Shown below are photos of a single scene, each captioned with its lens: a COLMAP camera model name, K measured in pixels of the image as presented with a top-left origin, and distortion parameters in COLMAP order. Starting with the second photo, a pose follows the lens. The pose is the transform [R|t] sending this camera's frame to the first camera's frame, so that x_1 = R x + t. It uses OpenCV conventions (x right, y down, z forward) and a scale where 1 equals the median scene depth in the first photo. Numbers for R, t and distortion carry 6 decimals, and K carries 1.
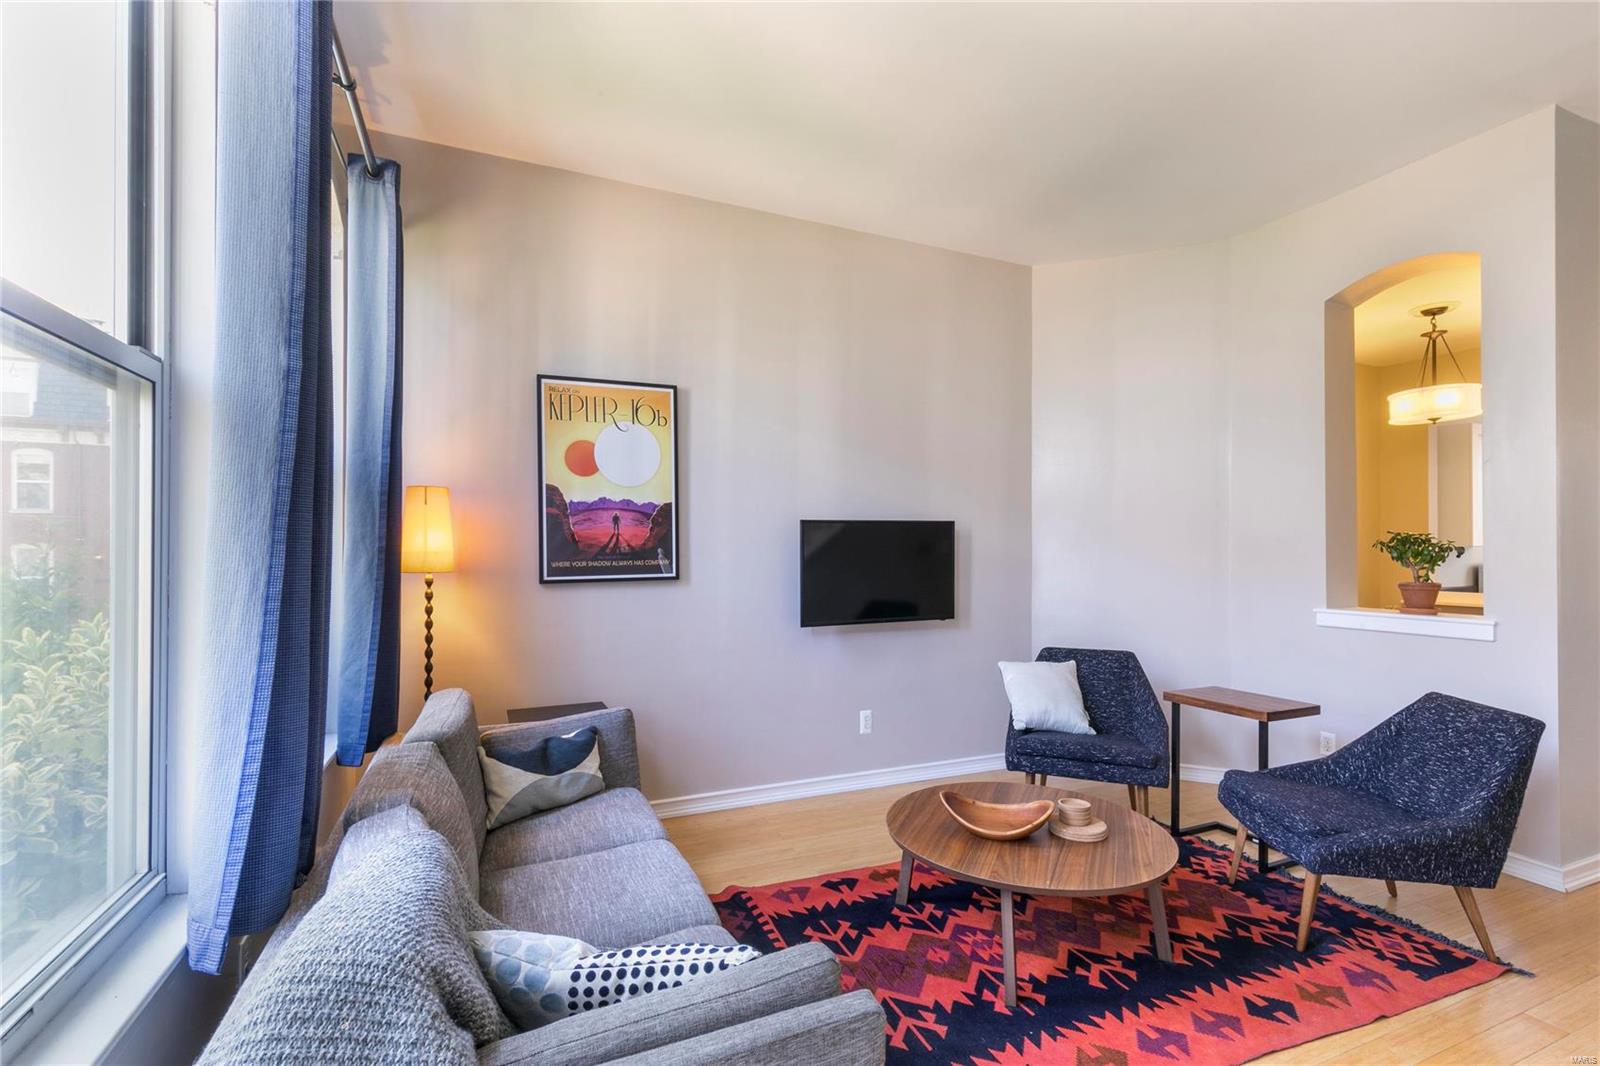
lens RADIAL K [[710.0, 0, 802.1], [0, 710.0, 568.9], [0, 0, 1]] dist [0.009135, -0.003144]
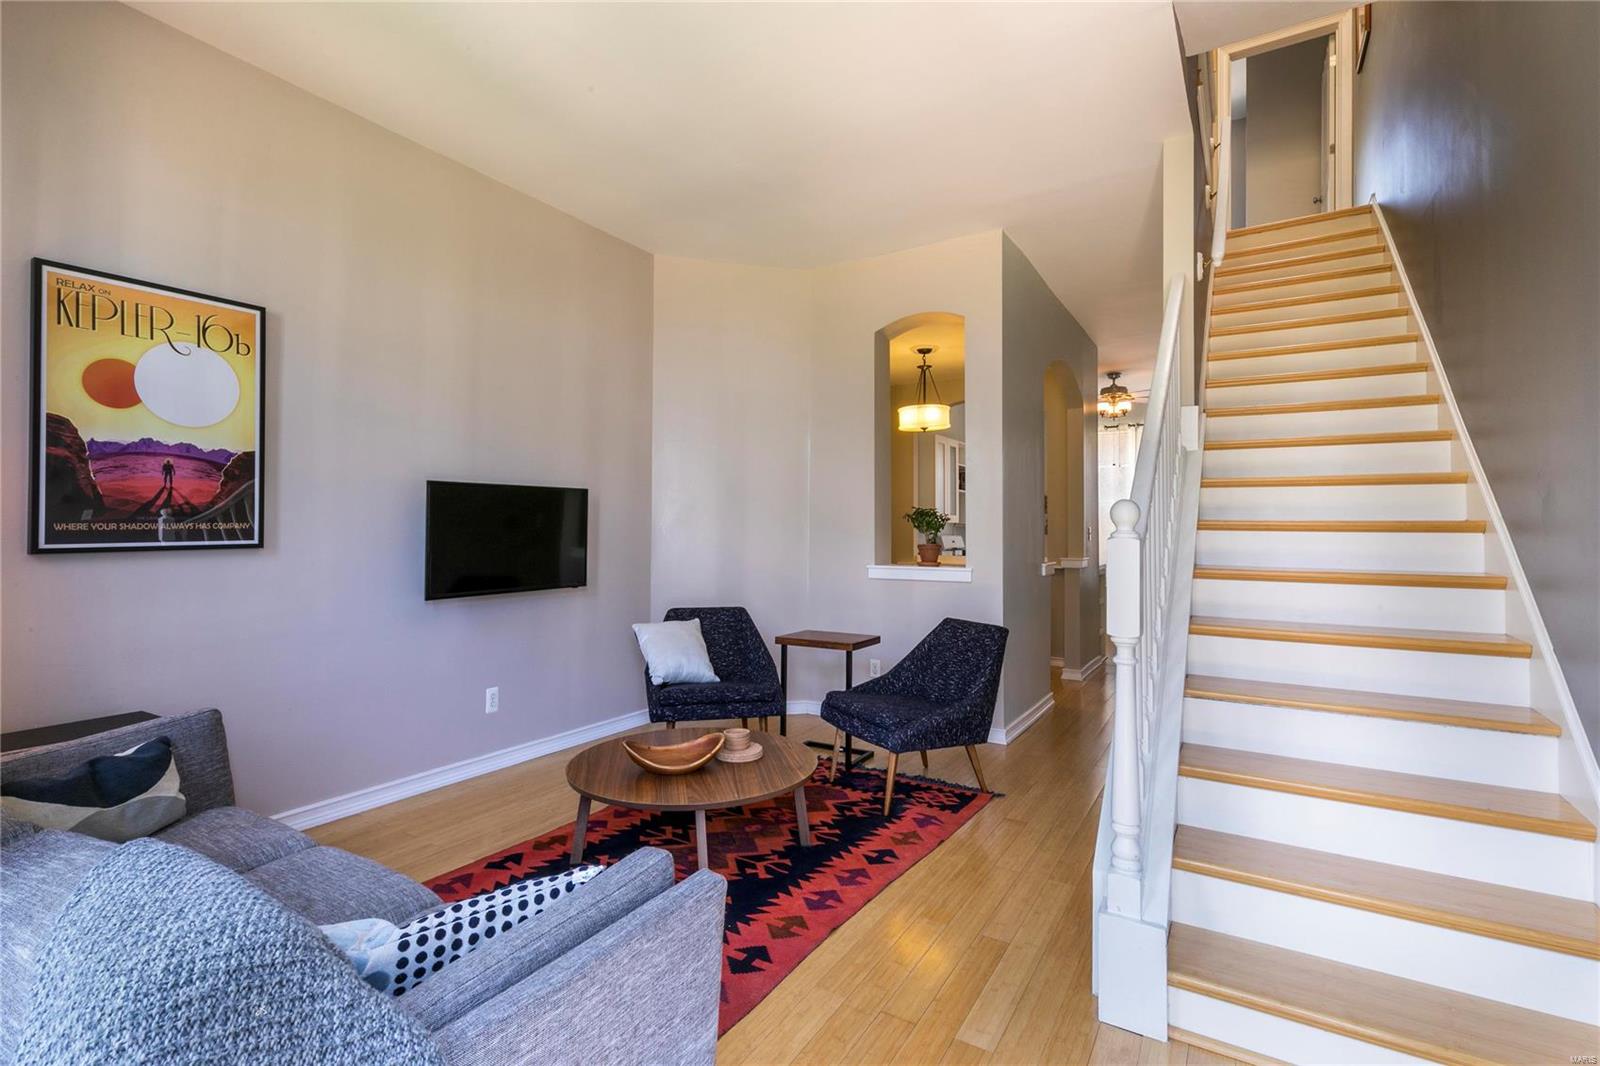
lens RADIAL K [[713.8, 0, 804.6], [0, 713.8, 540.9], [0, 0, 1]] dist [0.003220, -0.000503]
pose [[0.826598, -0.005900, 0.562762, -0.153261], [0.010552, 0.999932, -0.005015, 0.022580], [-0.562694, 0.010083, 0.826603, -0.022308]]
